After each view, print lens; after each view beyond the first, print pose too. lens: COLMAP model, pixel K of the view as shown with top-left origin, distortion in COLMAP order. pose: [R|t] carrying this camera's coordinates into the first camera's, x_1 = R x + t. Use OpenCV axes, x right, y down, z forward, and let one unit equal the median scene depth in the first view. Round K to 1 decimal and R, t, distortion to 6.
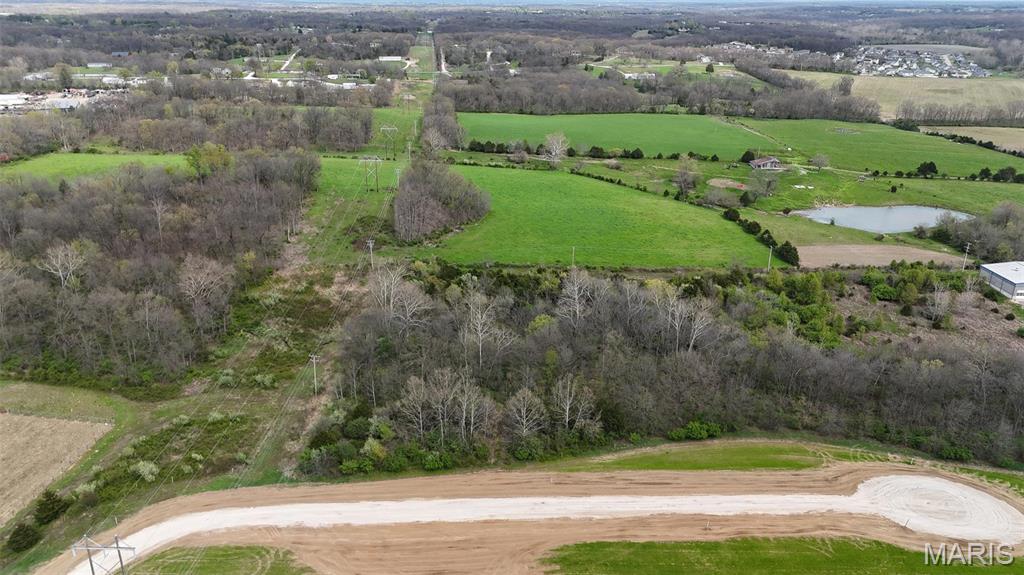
lens RADIAL K [[753.9, 0, 512.0], [0, 753.9, 287.5], [0, 0, 1]] dist [0.057545, -0.057262]
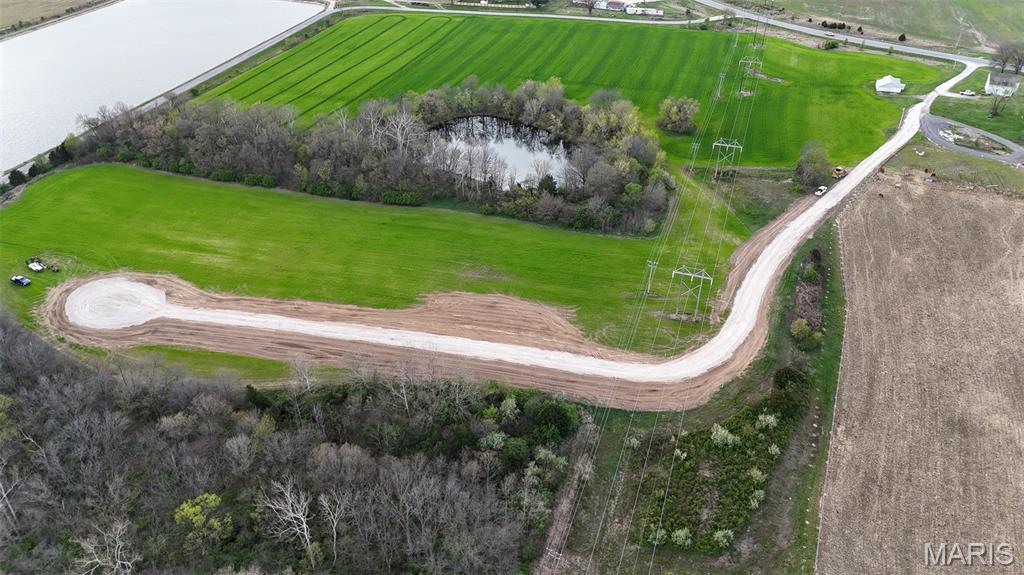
lens RADIAL K [[753.9, 0, 512.0], [0, 753.9, 287.5], [0, 0, 1]] dist [0.057545, -0.057262]
pose [[-0.946662, -0.181551, 0.266214, -0.492647], [0.105960, 0.604831, 0.789273, -0.779612], [-0.304308, 0.775383, -0.553333, 1.649280]]
